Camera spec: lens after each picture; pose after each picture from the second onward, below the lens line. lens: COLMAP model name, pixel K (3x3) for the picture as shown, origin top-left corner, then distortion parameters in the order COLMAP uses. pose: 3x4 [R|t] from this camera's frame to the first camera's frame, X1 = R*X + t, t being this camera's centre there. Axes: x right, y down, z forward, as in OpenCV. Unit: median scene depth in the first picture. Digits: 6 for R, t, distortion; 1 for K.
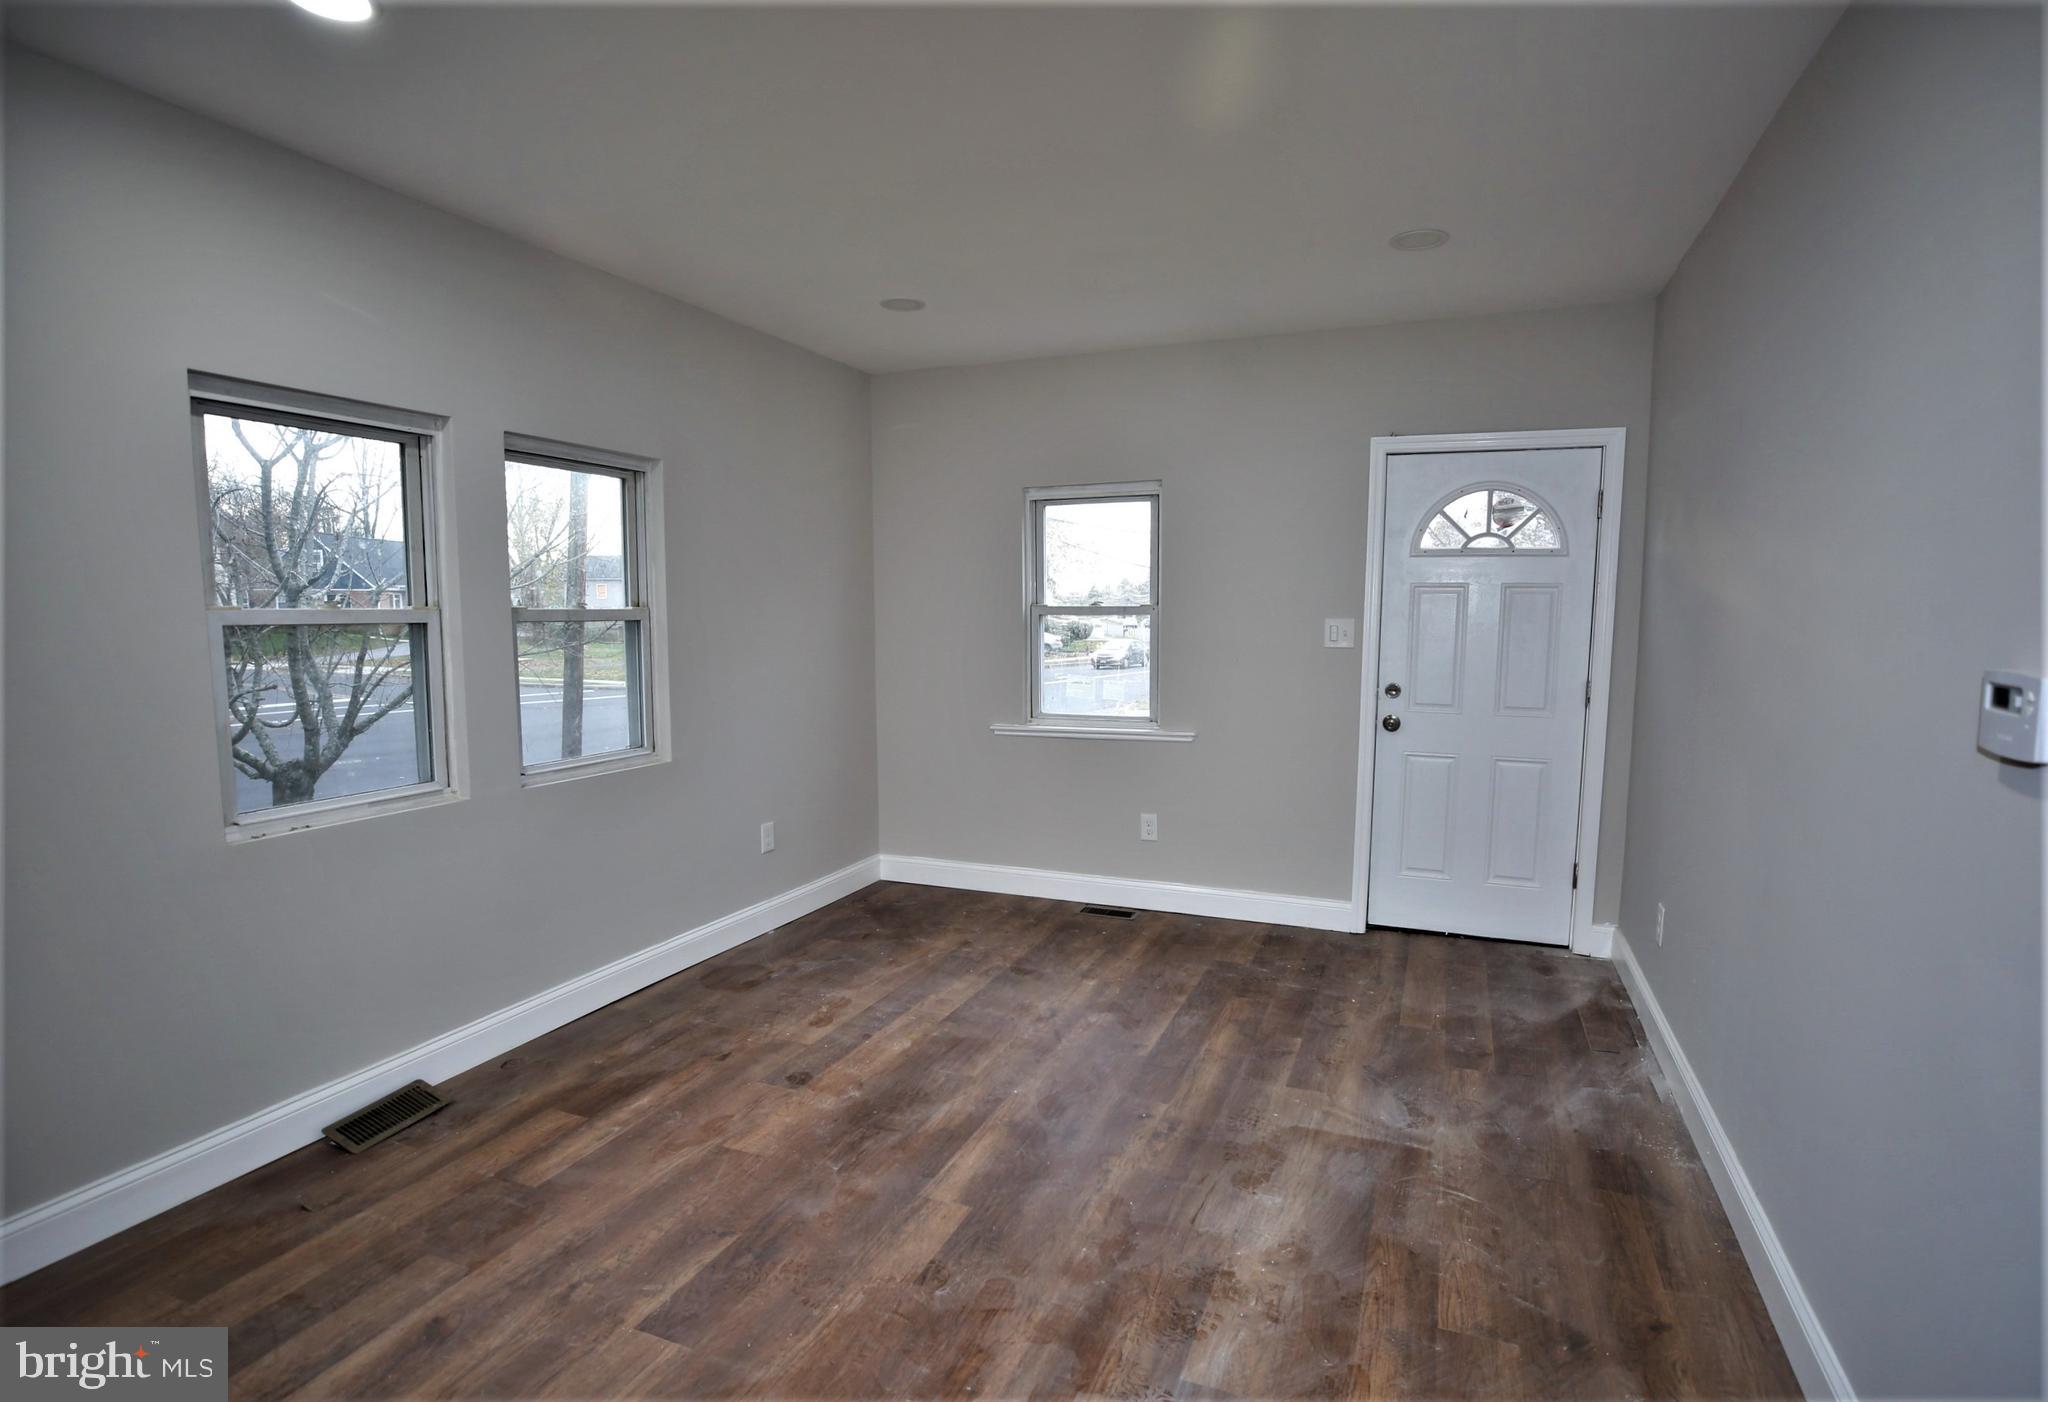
lens RADIAL K [[1034.1, 0, 1034.2], [0, 1034.1, 718.8], [0, 0, 1]] dist [-0.037343, 0.008127]
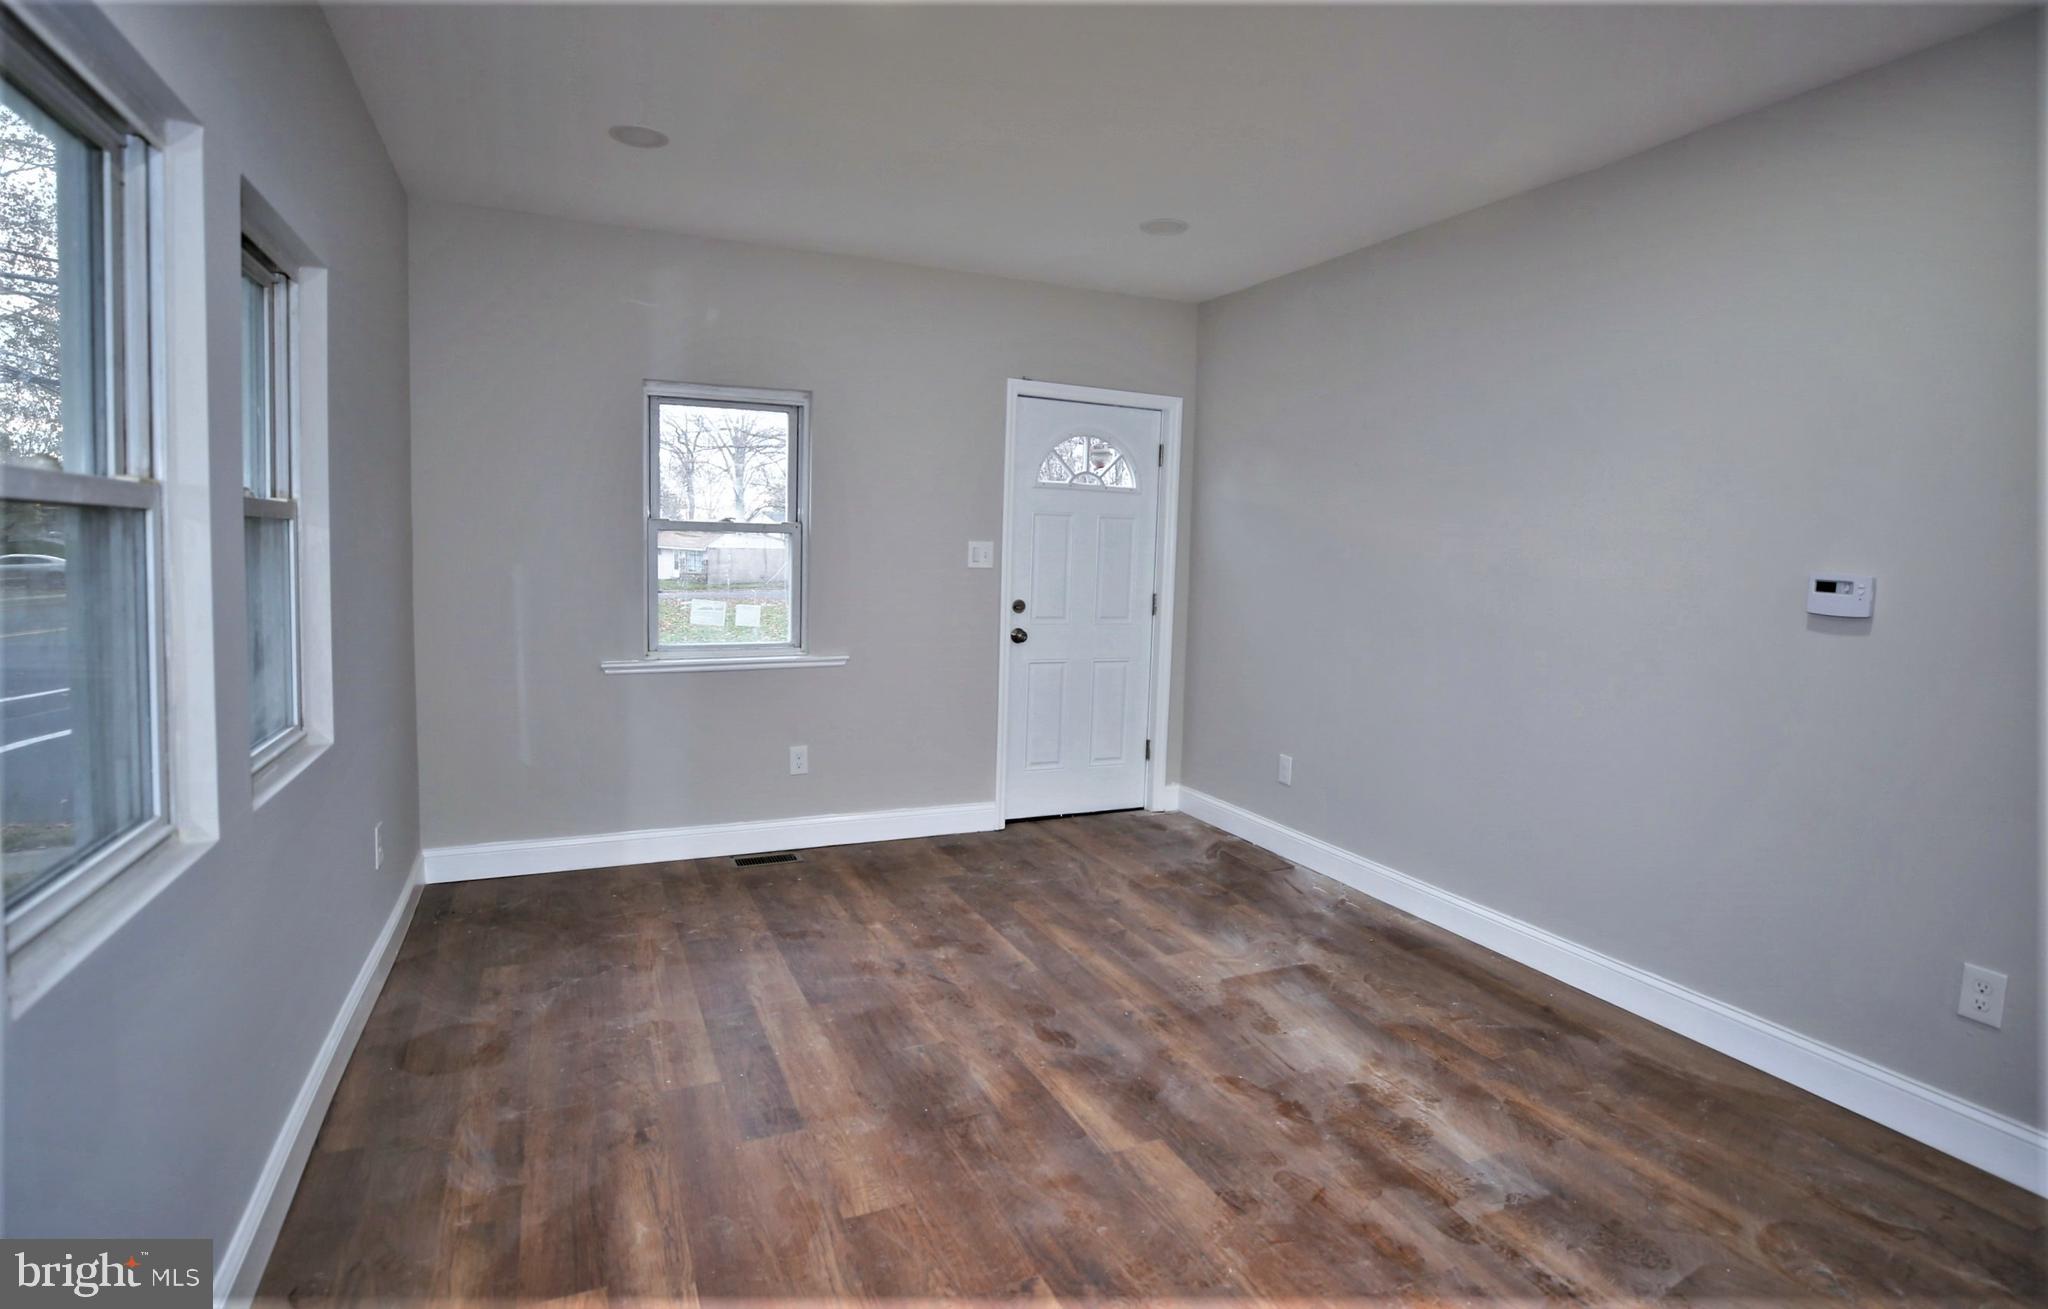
lens RADIAL K [[1019.6, 0, 1052.1], [0, 1019.6, 620.5], [0, 0, 1]] dist [-0.035696, 0.000854]
pose [[0.681013, -0.035470, 0.731412, -0.604443], [0.052444, 0.998624, -0.000401, -0.013470], [-0.730391, 0.038631, 0.681936, 0.301745]]
